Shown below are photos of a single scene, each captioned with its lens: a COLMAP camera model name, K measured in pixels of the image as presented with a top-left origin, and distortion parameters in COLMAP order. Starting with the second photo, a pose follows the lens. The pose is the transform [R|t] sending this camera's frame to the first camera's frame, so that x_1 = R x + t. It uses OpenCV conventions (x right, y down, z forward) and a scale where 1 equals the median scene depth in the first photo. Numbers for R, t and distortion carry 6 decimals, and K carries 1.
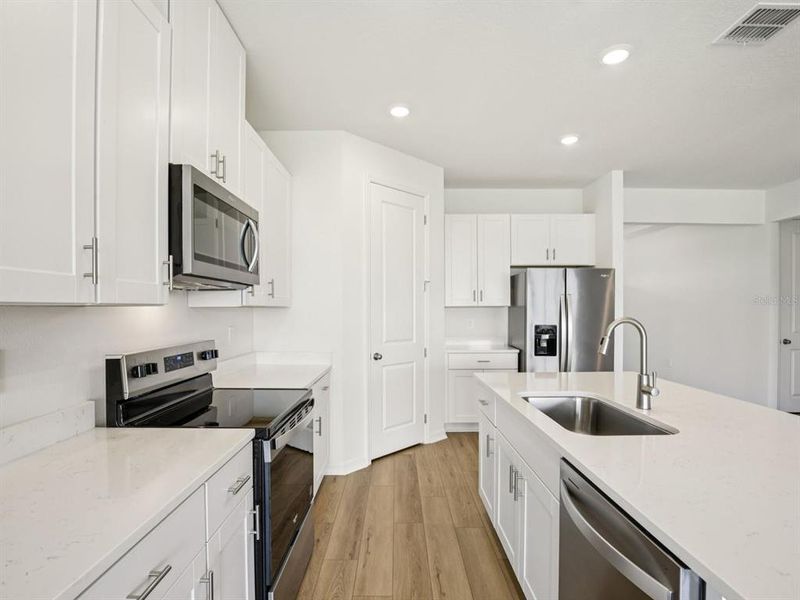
lens RADIAL K [[411.8, 0, 397.4], [0, 411.8, 302.3], [0, 0, 1]] dist [-0.033801, -0.000429]
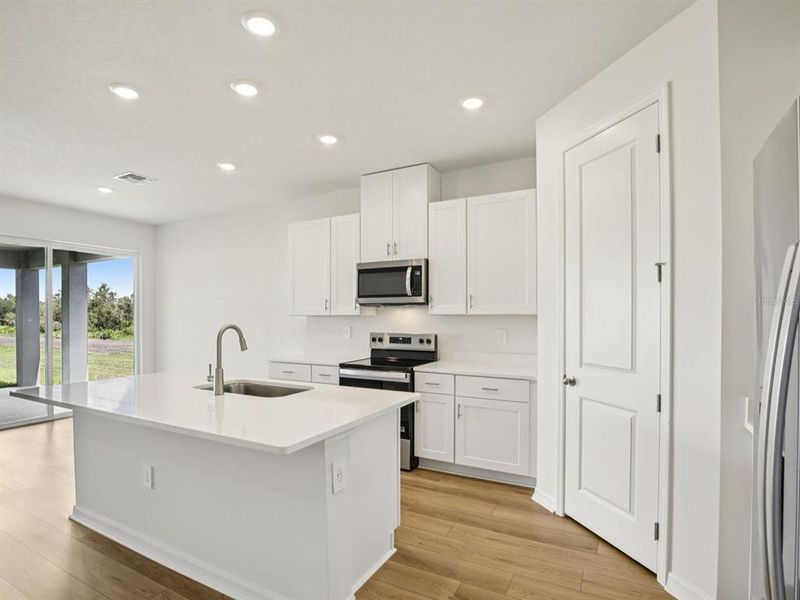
lens RADIAL K [[411.8, 0, 399.1], [0, 411.8, 311.9], [0, 0, 1]] dist [-0.033801, -0.000429]
pose [[-0.471864, -0.004044, -0.881662, 0.732180], [0.015594, 0.999795, -0.012932, 0.011127], [0.881534, -0.019850, -0.471704, 1.053229]]
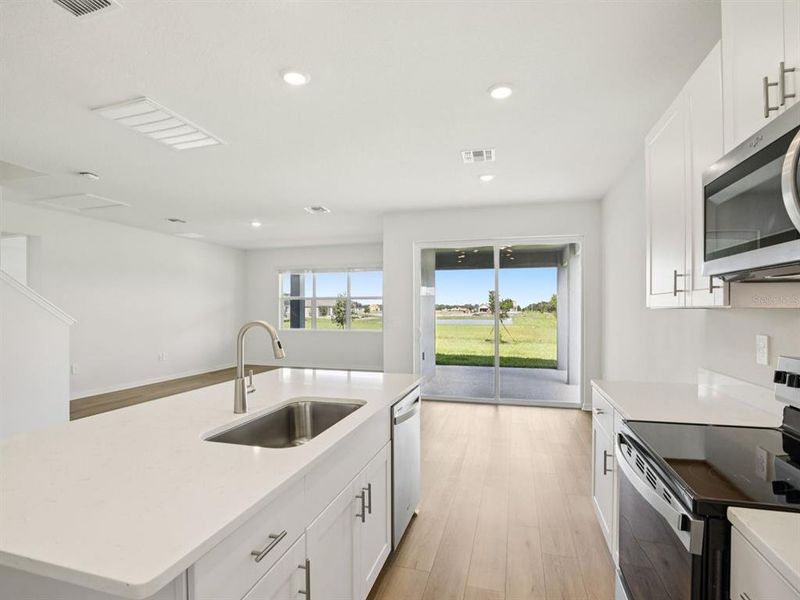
lens RADIAL K [[411.8, 0, 397.2], [0, 411.8, 308.7], [0, 0, 1]] dist [-0.033801, -0.000429]
pose [[-0.962315, 0.002442, 0.271926, -0.019150], [-0.000807, 0.999930, -0.011834, 0.010599], [-0.271936, -0.011608, -0.962245, 0.912869]]
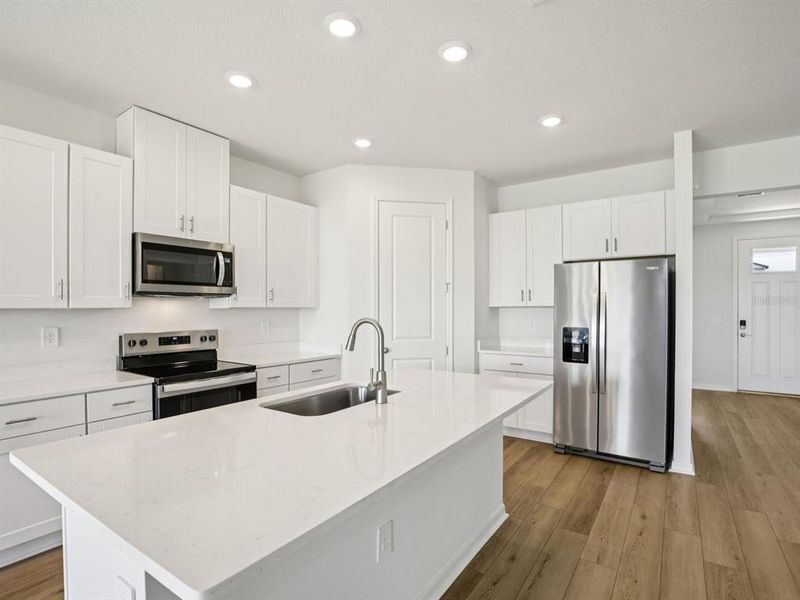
lens RADIAL K [[411.8, 0, 394.4], [0, 411.8, 303.3], [0, 0, 1]] dist [-0.033801, -0.000429]
pose [[0.823232, -0.005786, -0.567675, 0.616396], [0.009136, 0.999954, 0.003057, -0.003882], [0.567631, -0.007703, 0.823247, 0.058395]]
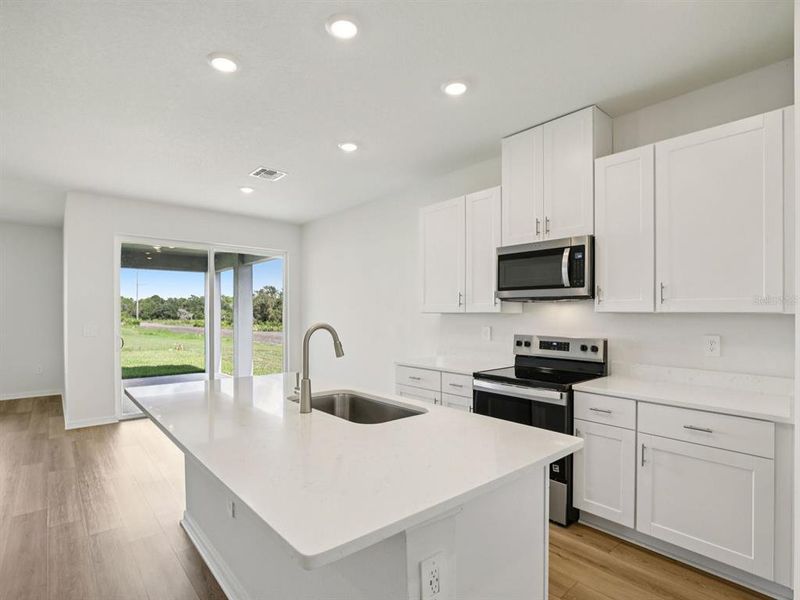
lens RADIAL K [[411.8, 0, 400.0], [0, 411.8, 310.4], [0, 0, 1]] dist [-0.033801, -0.000429]
pose [[-0.755673, -0.003763, -0.654938, 0.540507], [0.008262, 0.999849, -0.015278, 0.010553], [0.654897, -0.016956, -0.755528, 0.959789]]
